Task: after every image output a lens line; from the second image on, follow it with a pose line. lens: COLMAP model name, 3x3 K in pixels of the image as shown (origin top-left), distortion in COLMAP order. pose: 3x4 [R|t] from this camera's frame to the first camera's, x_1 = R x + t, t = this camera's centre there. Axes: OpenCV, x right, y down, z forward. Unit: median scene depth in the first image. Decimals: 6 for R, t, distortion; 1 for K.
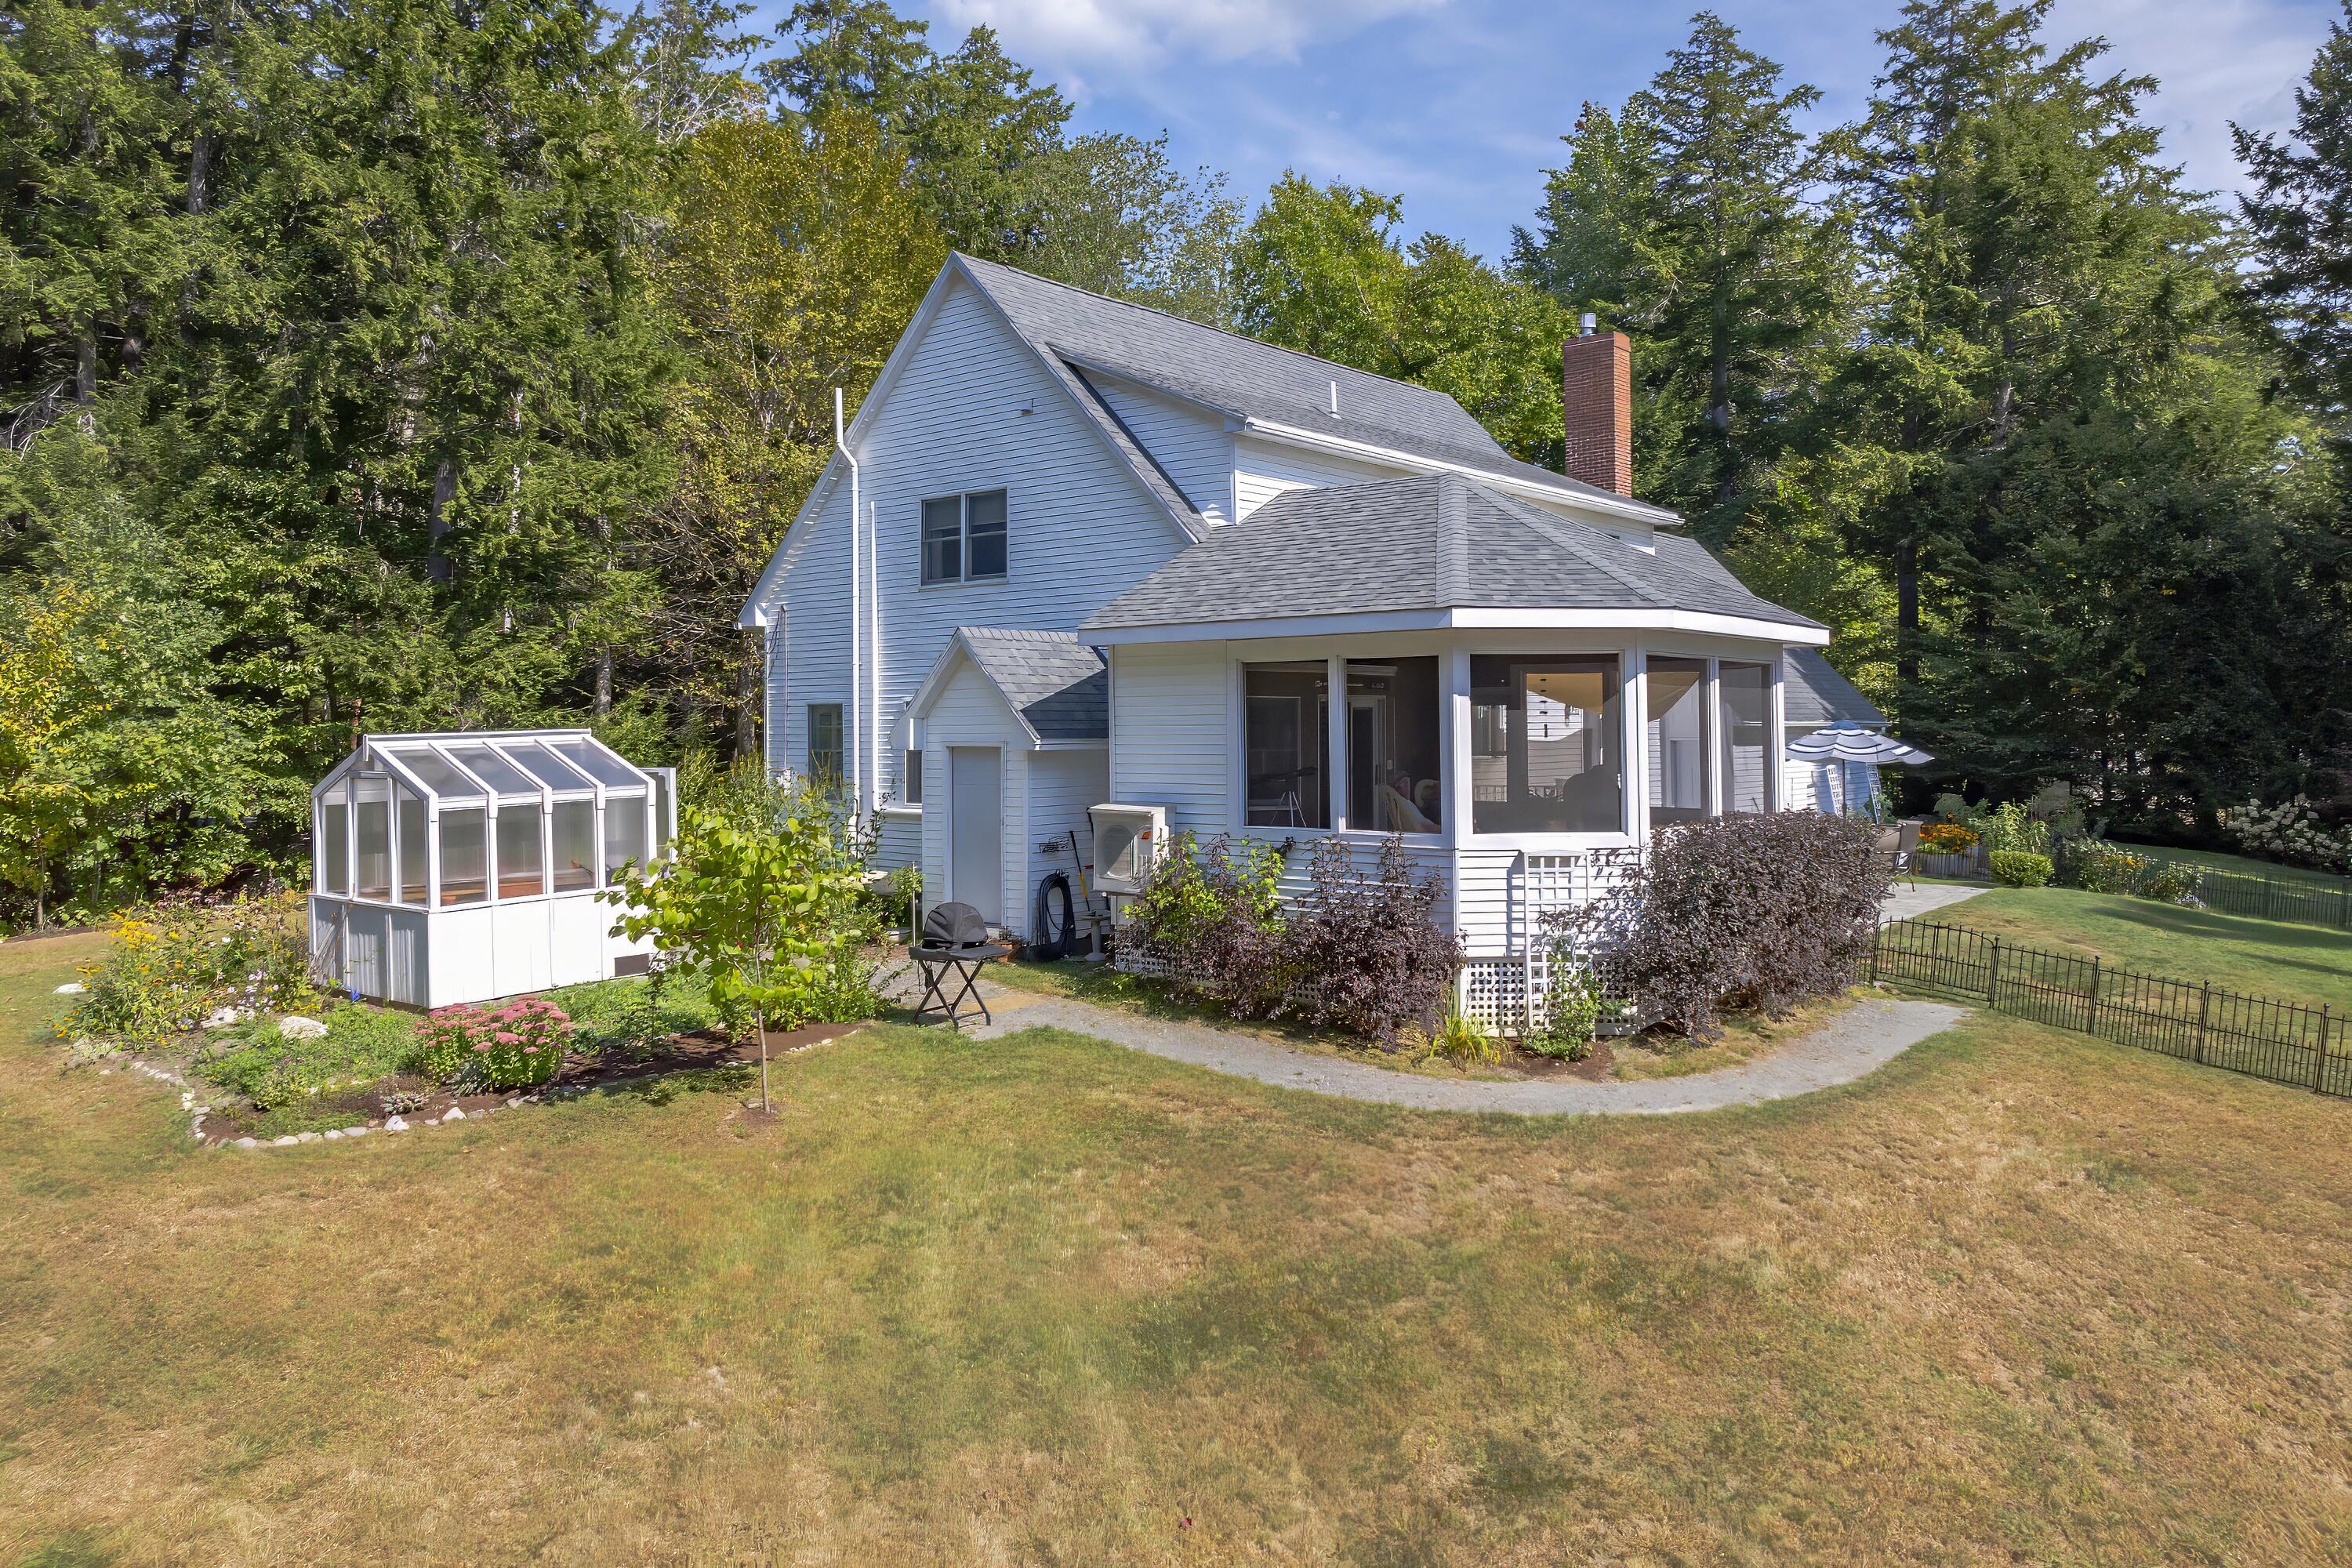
lens RADIAL K [[1653.8, 0, 1175.1], [0, 1653.8, 662.9], [0, 0, 1]] dist [0.000255, -0.008729]
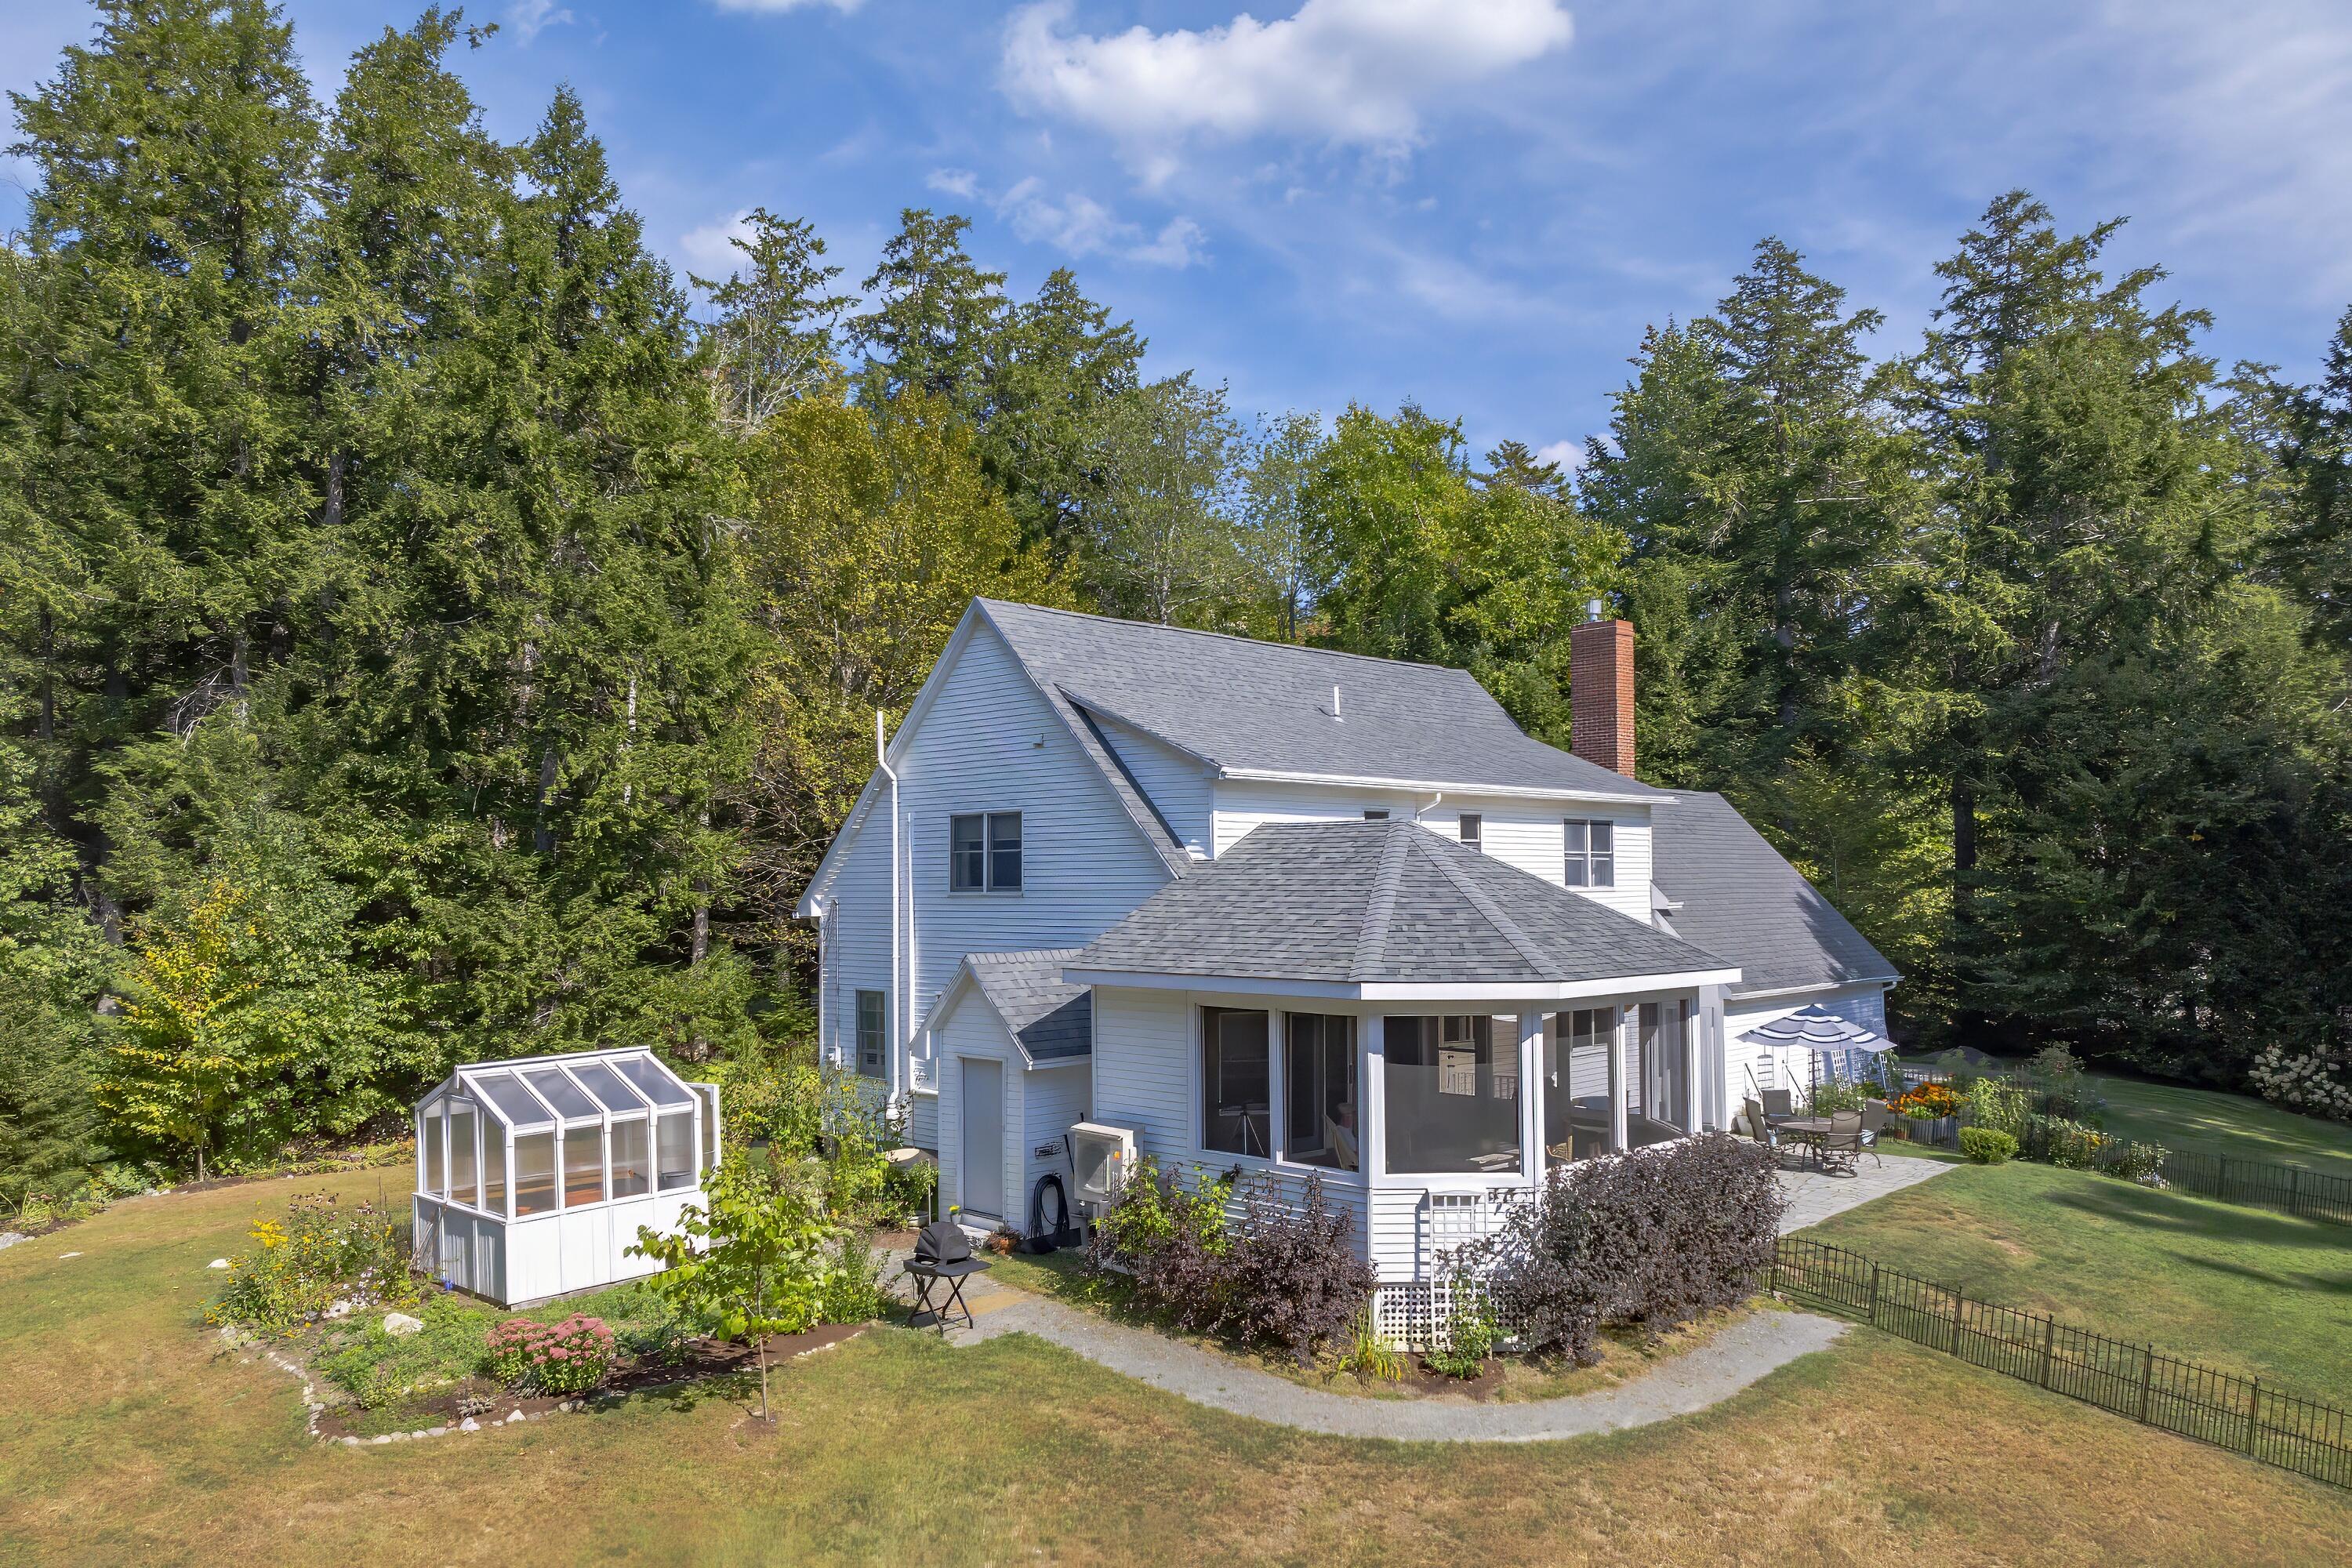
lens RADIAL K [[1647.8, 0, 1172.8], [0, 1647.8, 836.3], [0, 0, 1]] dist [0.001495, -0.008547]
pose [[0.997195, -0.001162, -0.074838, 0.077144], [0.001988, 0.999938, 0.010963, -0.093216], [0.074820, -0.011081, 0.997135, -0.095126]]
